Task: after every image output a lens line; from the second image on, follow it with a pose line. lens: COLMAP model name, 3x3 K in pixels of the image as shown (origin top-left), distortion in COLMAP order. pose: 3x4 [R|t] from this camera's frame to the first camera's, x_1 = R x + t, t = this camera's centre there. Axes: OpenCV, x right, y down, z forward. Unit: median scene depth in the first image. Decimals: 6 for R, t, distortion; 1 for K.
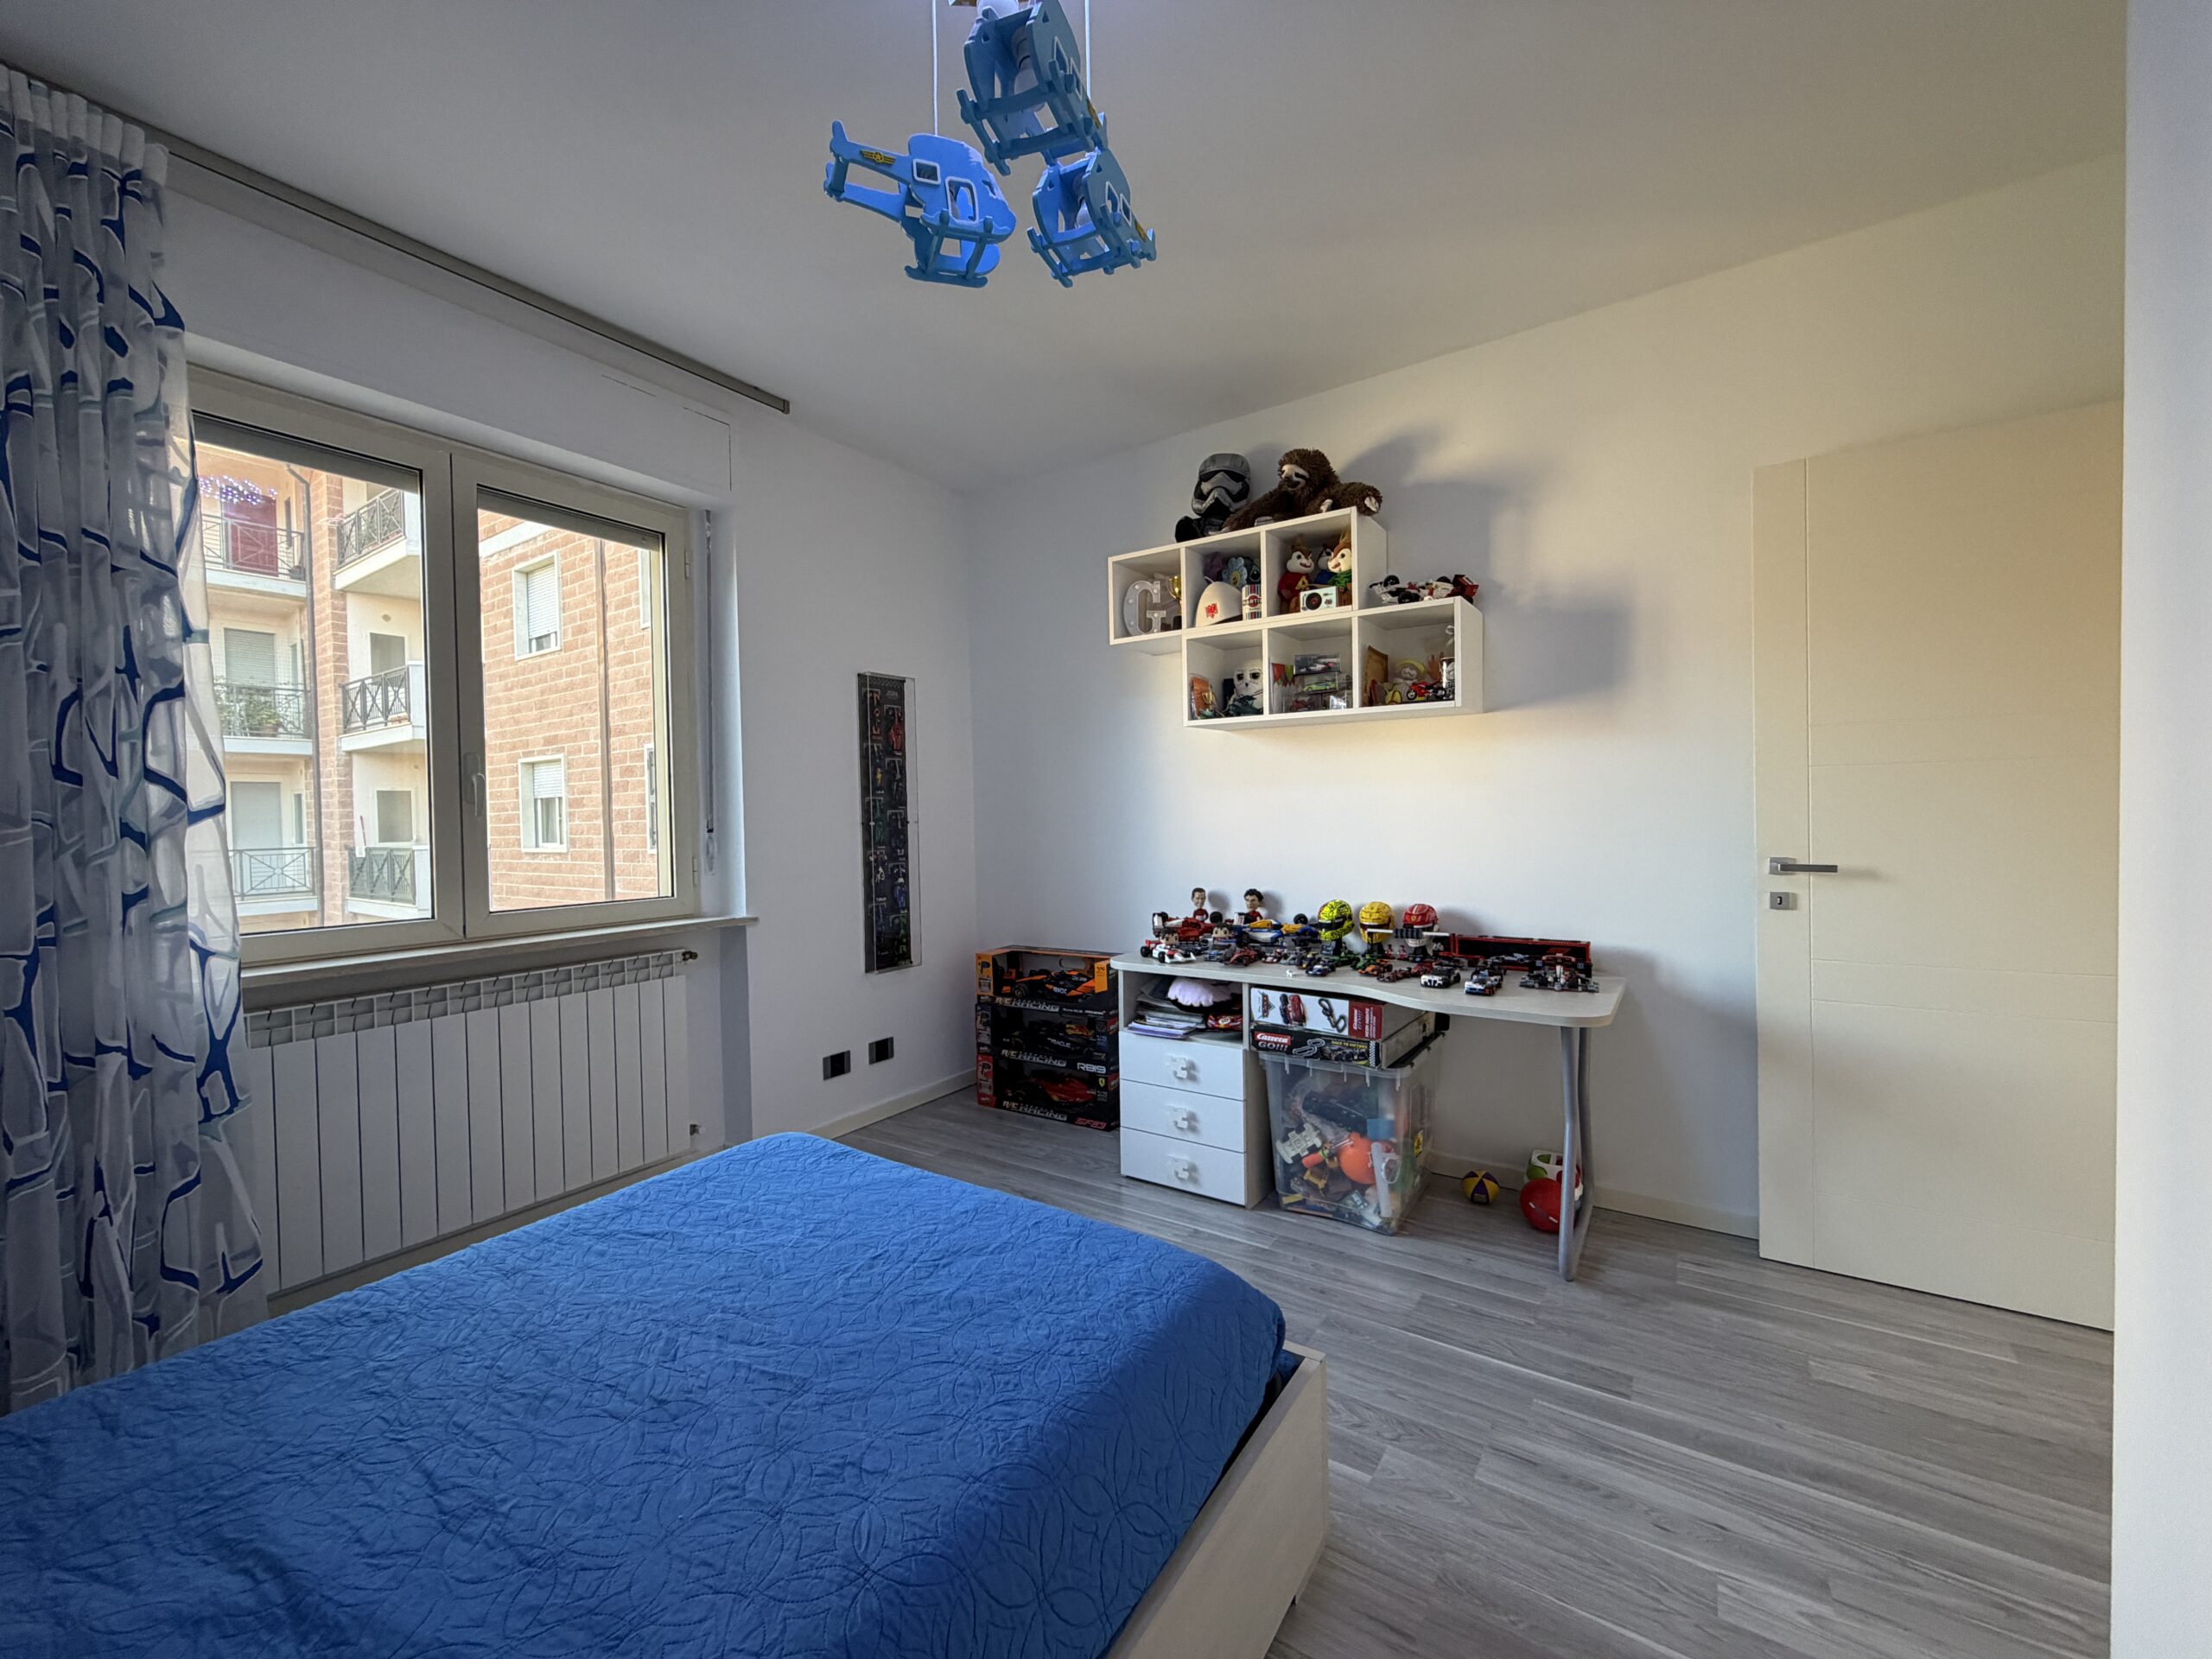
lens RADIAL K [[888.3, 0, 1114.3], [0, 888.3, 843.3], [0, 0, 1]] dist [-0.001036, 0.000404]
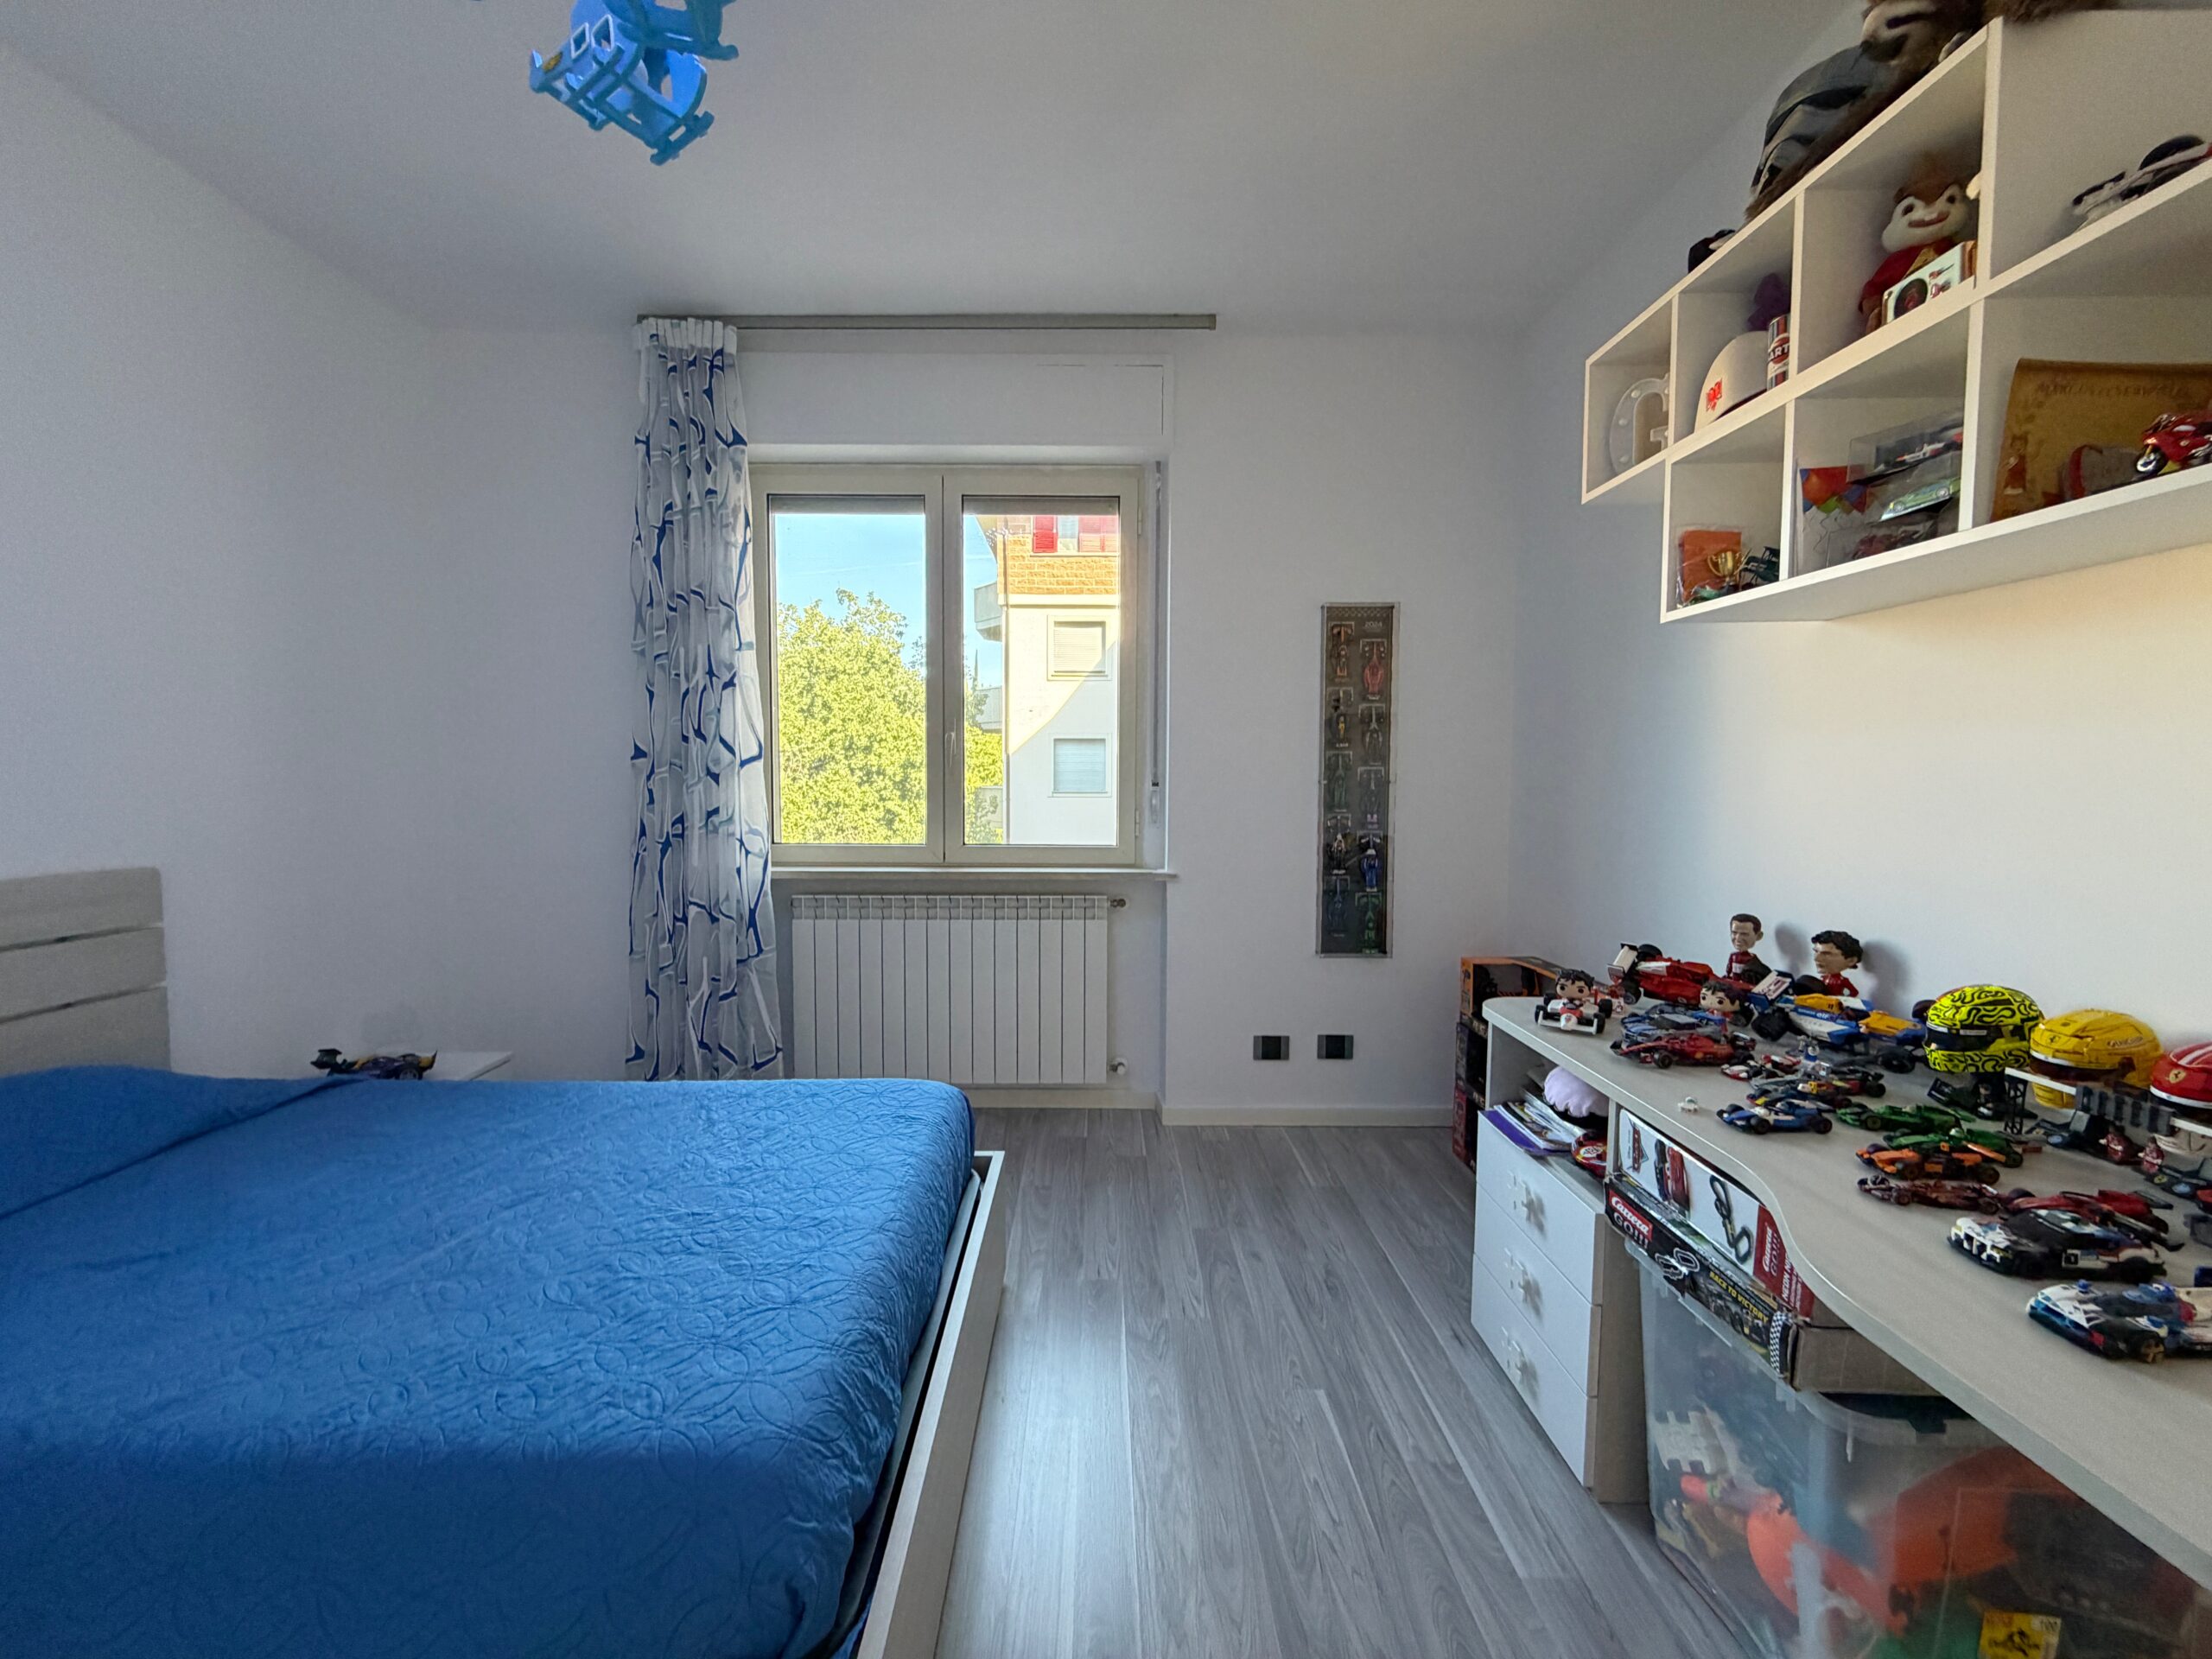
lens RADIAL K [[888.3, 0, 1099.6], [0, 888.3, 841.5], [0, 0, 1]] dist [-0.001036, 0.000404]
pose [[0.548133, 0.082155, -0.832346, 0.407454], [-0.043634, 0.996618, 0.069635, -0.019645], [0.835252, -0.001851, 0.549864, 0.440446]]
